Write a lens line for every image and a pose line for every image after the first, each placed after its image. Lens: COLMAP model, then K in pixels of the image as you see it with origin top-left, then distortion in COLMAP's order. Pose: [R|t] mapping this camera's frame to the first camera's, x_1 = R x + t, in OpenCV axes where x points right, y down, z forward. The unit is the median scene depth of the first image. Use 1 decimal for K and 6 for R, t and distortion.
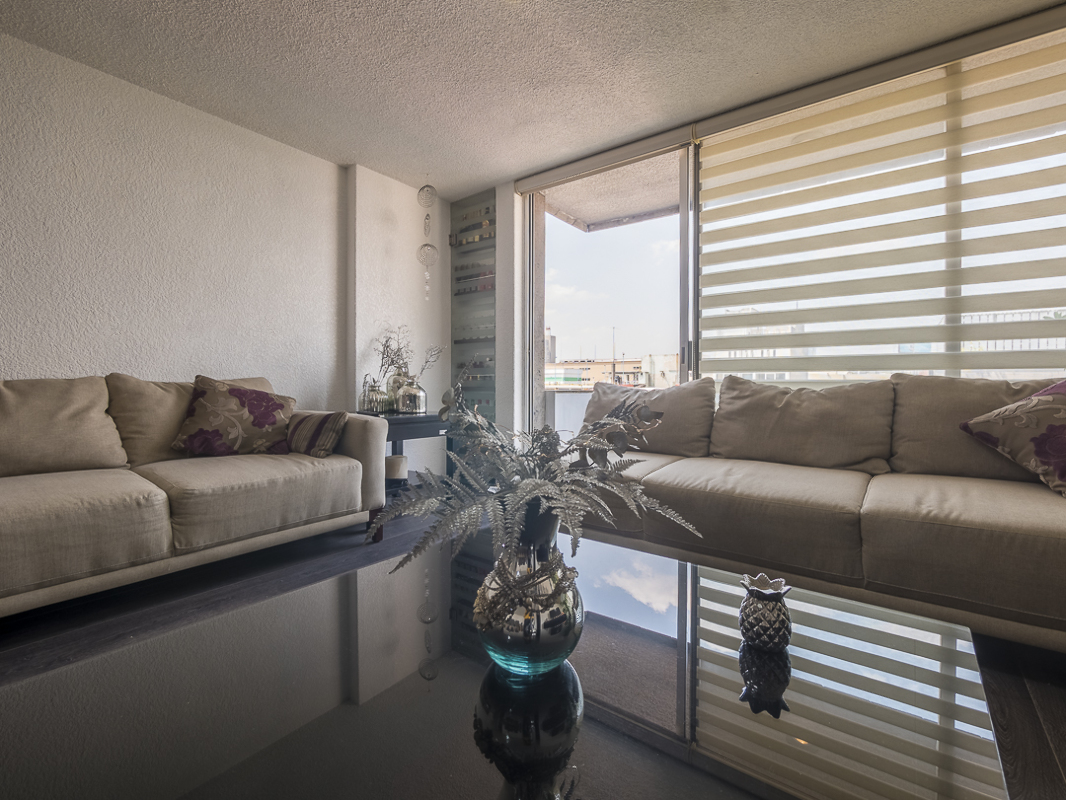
lens RADIAL K [[485.2, 0, 533.6], [0, 485.2, 394.2], [0, 0, 1]] dist [-0.011524, -0.000529]
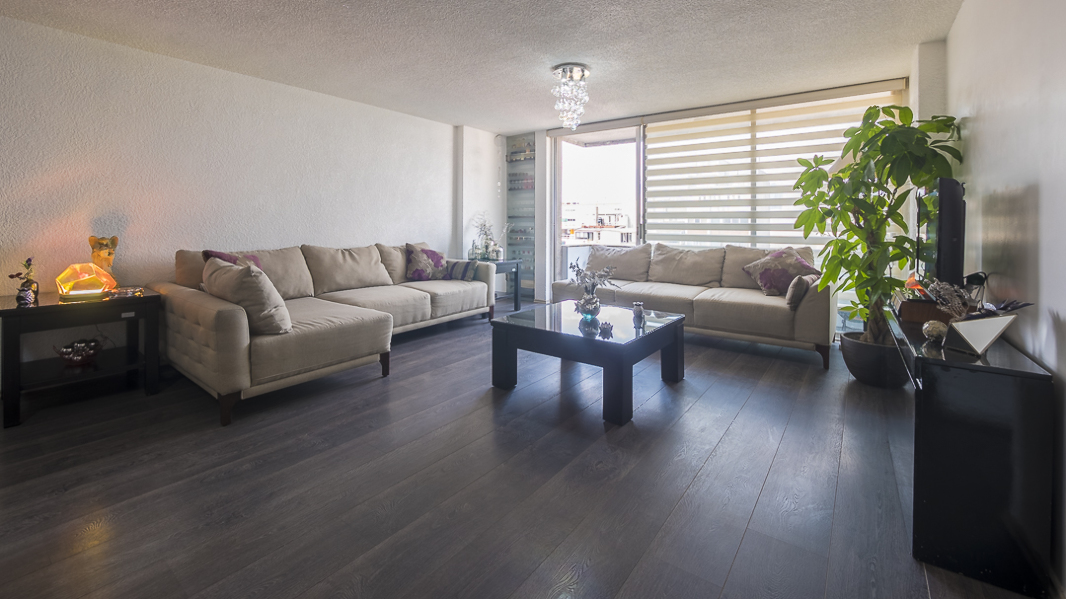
lens RADIAL K [[438.8, 0, 524.1], [0, 438.8, 229.1], [0, 0, 1]] dist [0.001347, 0.000068]
pose [[0.999999, 0.000867, -0.000570, -0.171931], [-0.000873, 0.999941, -0.010803, -0.076638], [0.000561, 0.010803, 0.999941, -0.882256]]
